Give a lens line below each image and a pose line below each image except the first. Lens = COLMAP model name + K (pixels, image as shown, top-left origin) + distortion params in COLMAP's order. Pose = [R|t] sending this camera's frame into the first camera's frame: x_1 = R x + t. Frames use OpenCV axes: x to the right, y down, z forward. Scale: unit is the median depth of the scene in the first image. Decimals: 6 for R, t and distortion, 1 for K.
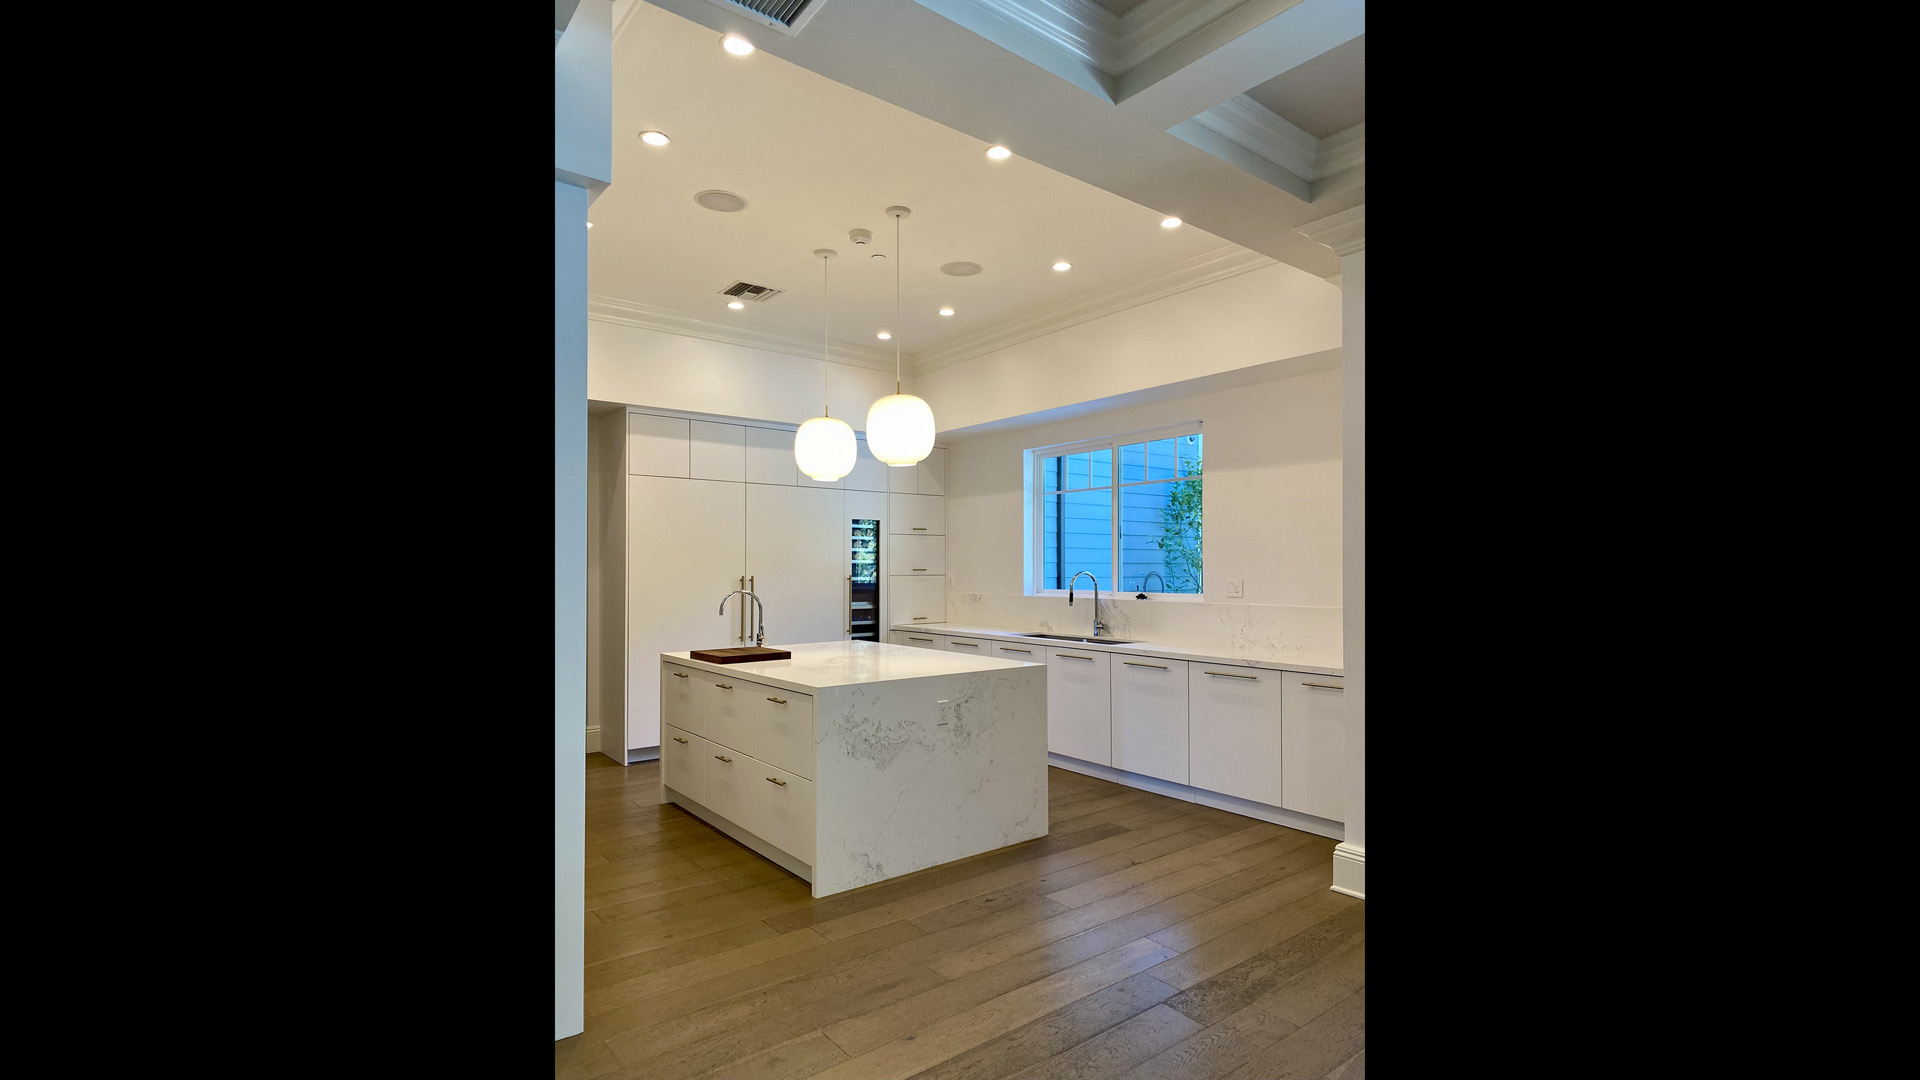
lens RADIAL K [[821.8, 0, 960.5], [0, 821.8, 563.4], [0, 0, 1]] dist [0.012457, -0.001495]
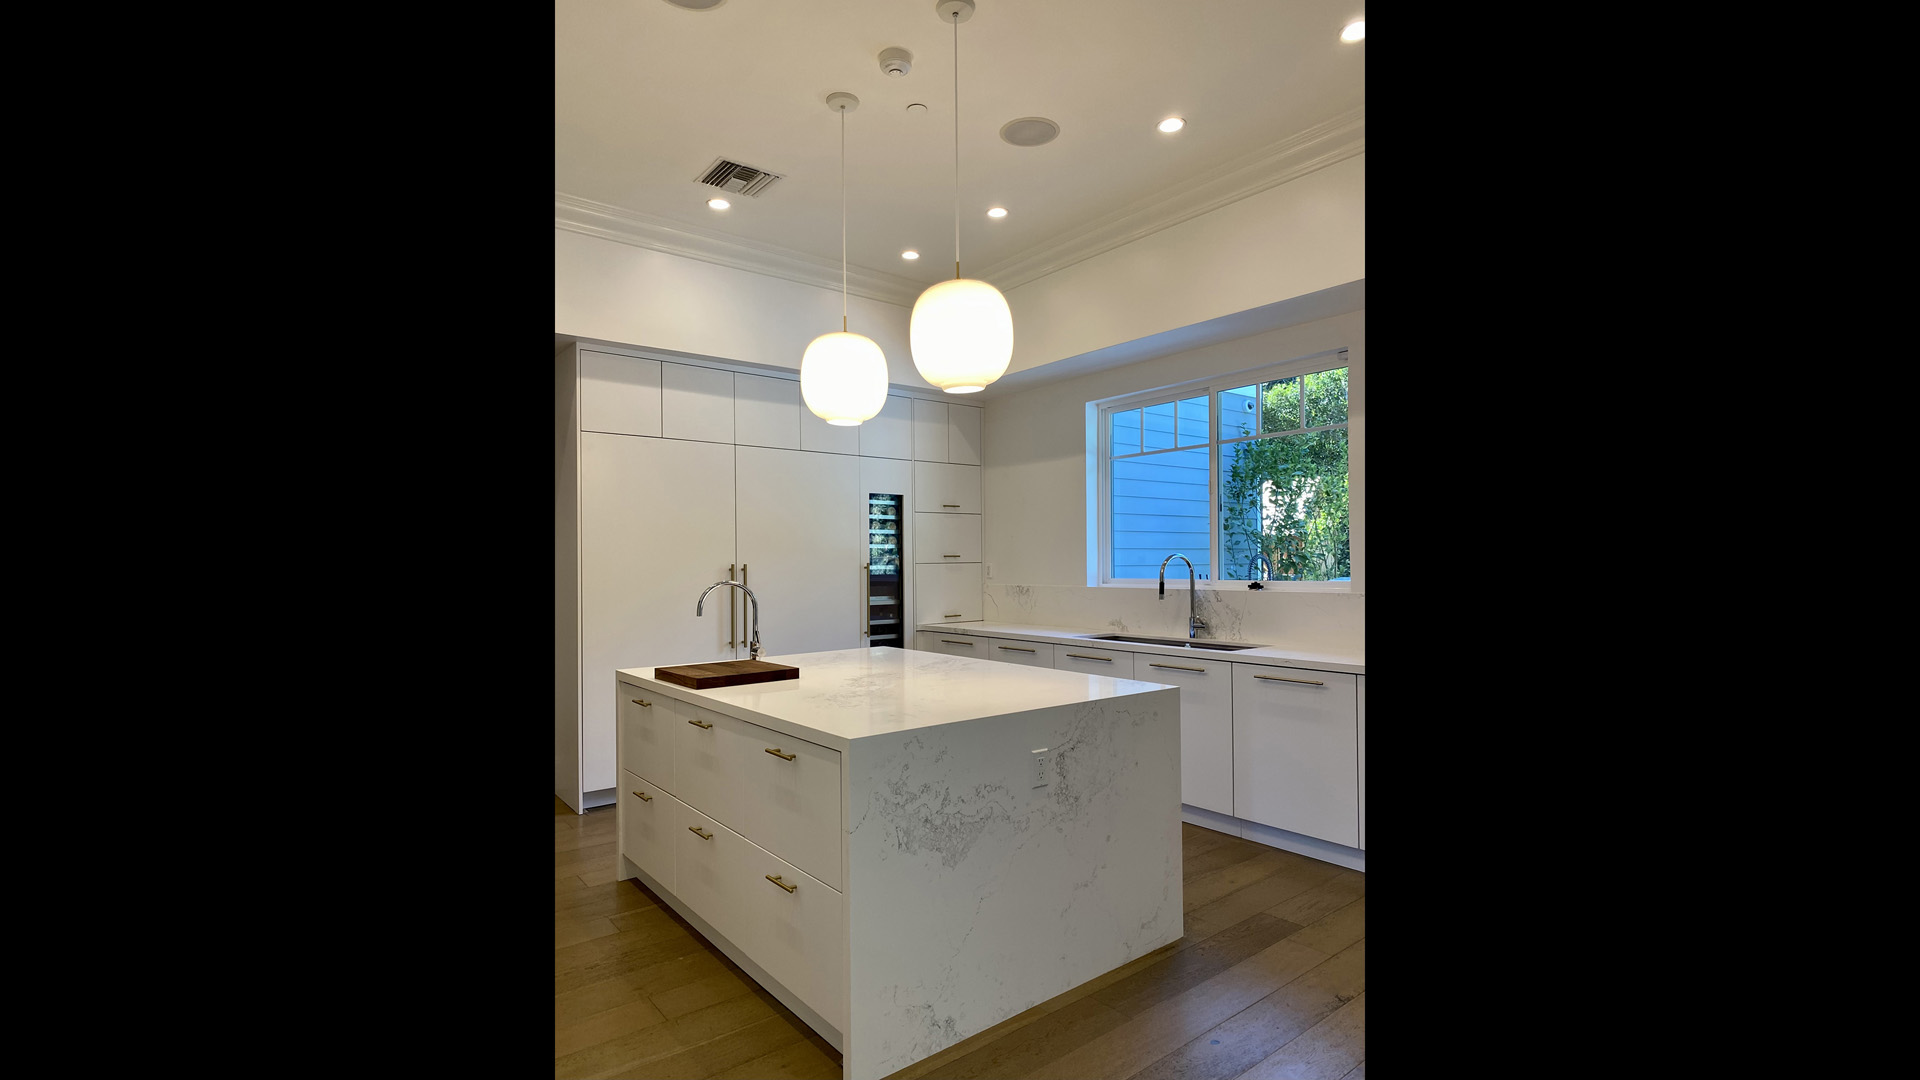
lens RADIAL K [[821.8, 0, 957.4], [0, 821.8, 566.4], [0, 0, 1]] dist [0.012457, -0.001495]
pose [[0.999964, -0.008317, -0.001722, -0.068522], [0.008335, 0.999903, 0.011197, 0.014089], [0.001629, -0.011211, 0.999936, 0.296855]]
